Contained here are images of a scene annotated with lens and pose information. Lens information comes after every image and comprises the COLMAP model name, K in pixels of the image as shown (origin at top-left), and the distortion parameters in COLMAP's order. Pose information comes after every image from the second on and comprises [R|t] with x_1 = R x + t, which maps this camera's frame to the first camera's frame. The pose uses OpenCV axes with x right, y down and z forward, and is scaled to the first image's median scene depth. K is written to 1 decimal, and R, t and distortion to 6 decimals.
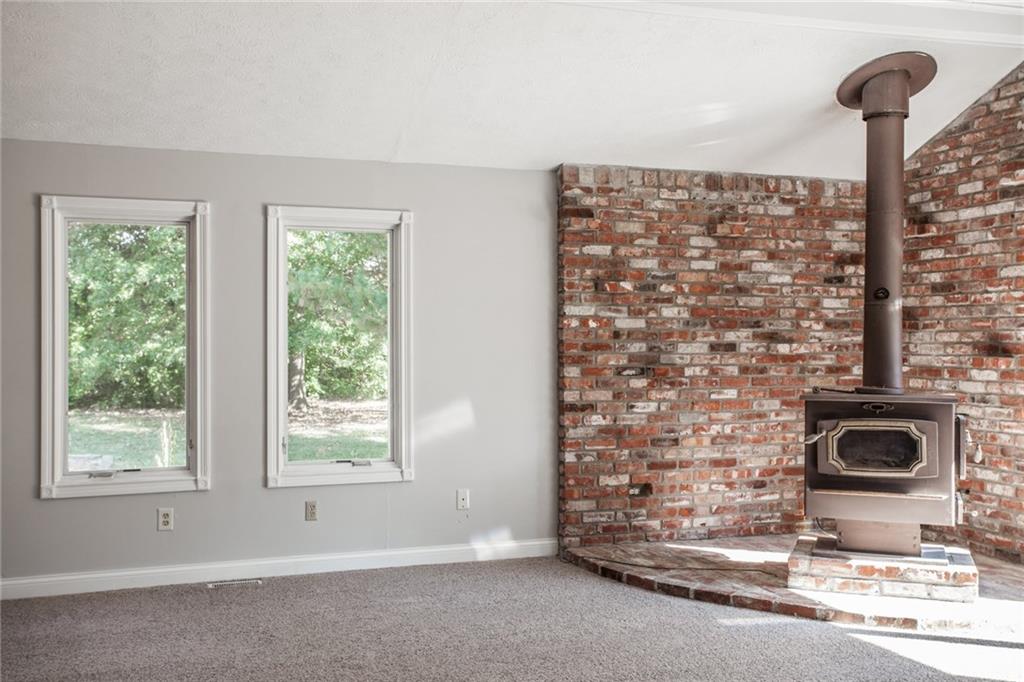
lens RADIAL K [[1048.4, 0, 512.0], [0, 1048.4, 341.0], [0, 0, 1]] dist [-0.014976, 0.181745]
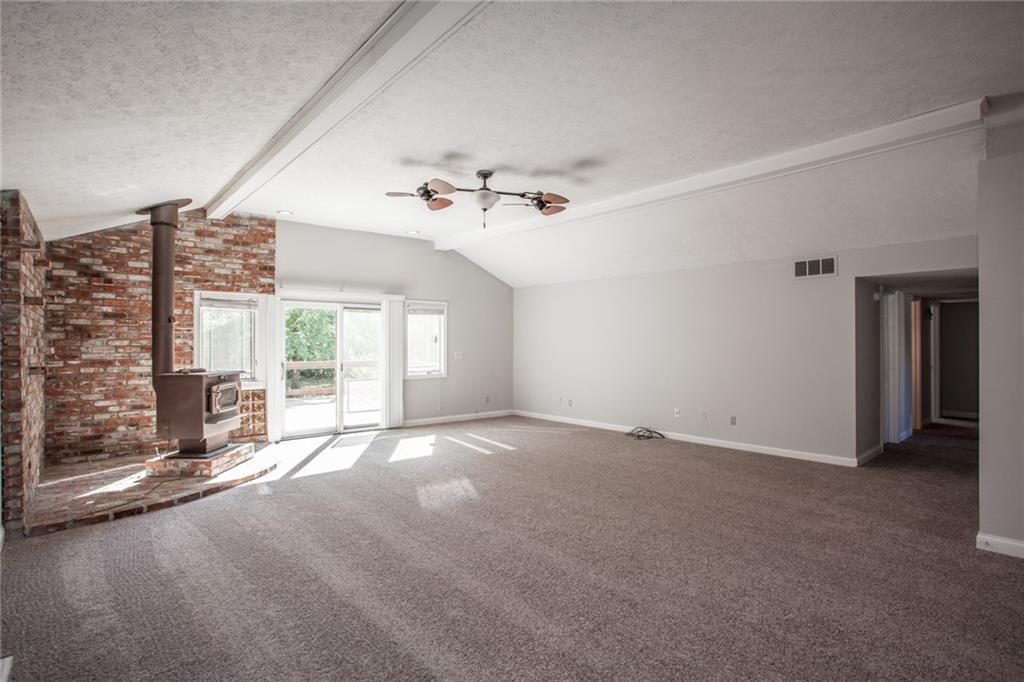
lens RADIAL K [[513.1, 0, 519.2], [0, 513.1, 342.7], [0, 0, 1]] dist [-0.076852, 0.035302]
pose [[-0.374788, 0.000367, 0.927110, -0.637682], [0.000719, 1.000000, -0.000105, -0.003770], [-0.927110, 0.000627, -0.374788, 0.684915]]
